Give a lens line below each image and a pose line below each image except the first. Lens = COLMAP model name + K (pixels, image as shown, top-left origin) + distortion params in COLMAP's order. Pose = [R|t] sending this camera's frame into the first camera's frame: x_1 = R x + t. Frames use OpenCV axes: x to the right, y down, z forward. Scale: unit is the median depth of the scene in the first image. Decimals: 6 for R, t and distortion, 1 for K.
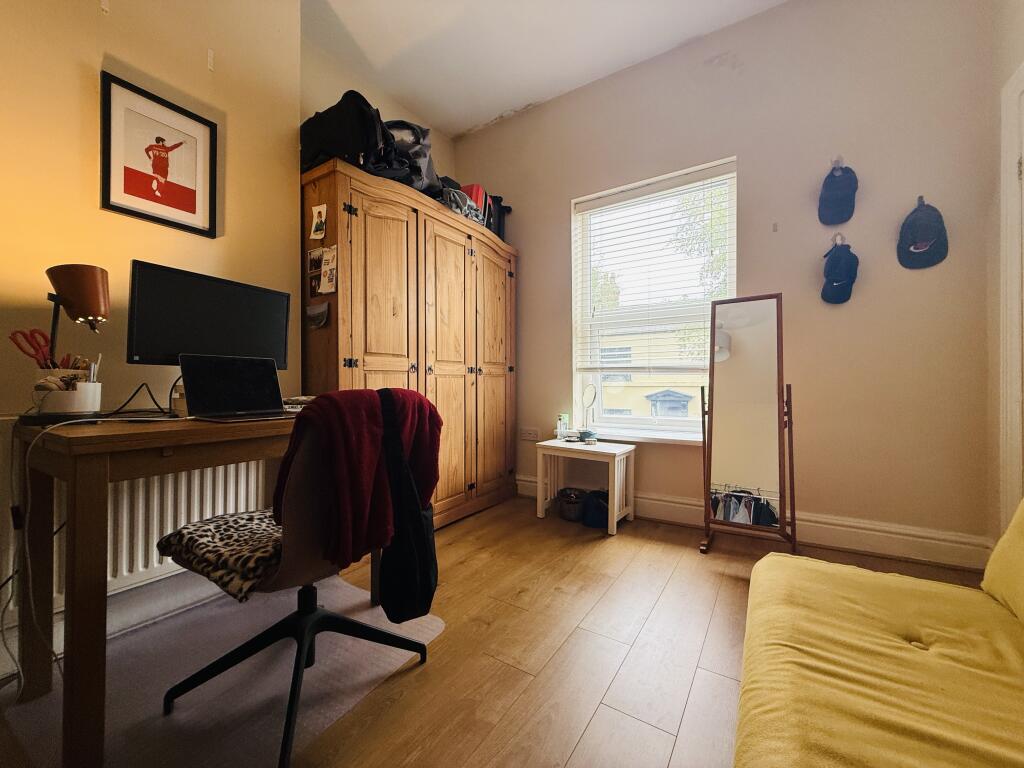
lens RADIAL K [[409.2, 0, 514.9], [0, 409.2, 377.3], [0, 0, 1]] dist [0.001011, -0.000265]
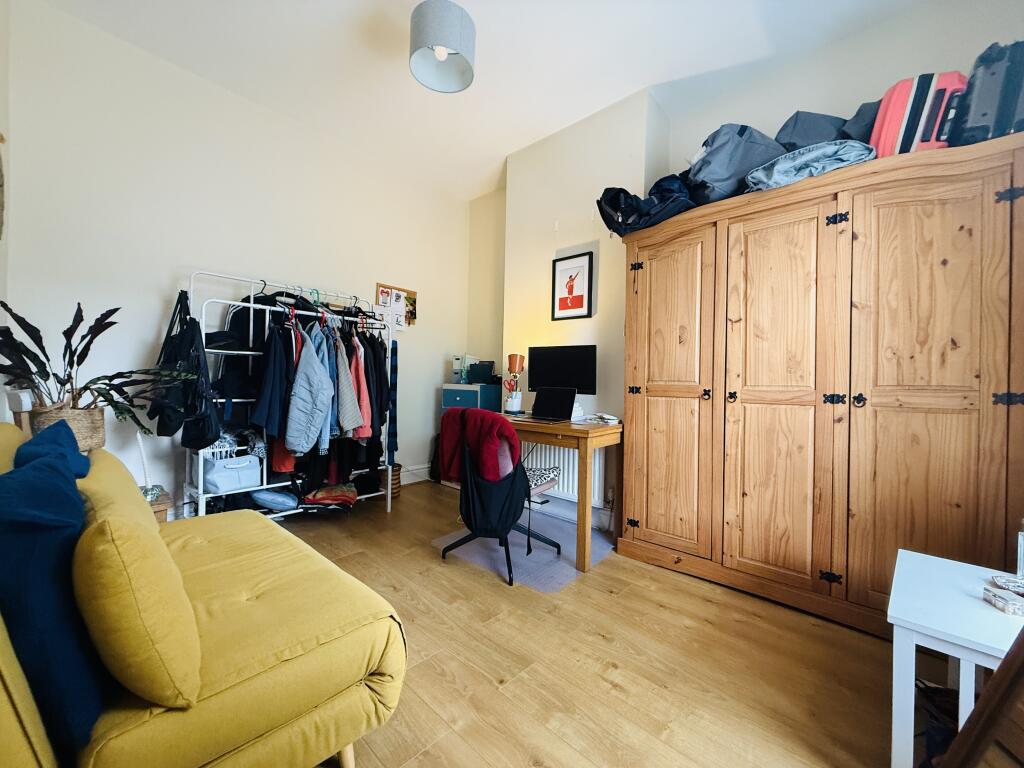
lens RADIAL K [[409.2, 0, 514.9], [0, 409.2, 386.7], [0, 0, 1]] dist [0.001011, -0.000265]
pose [[-0.179282, -0.002963, -0.983793, 0.881723], [-0.019938, 0.999801, 0.000622, -0.038094], [0.983596, 0.019726, -0.179306, 0.869528]]
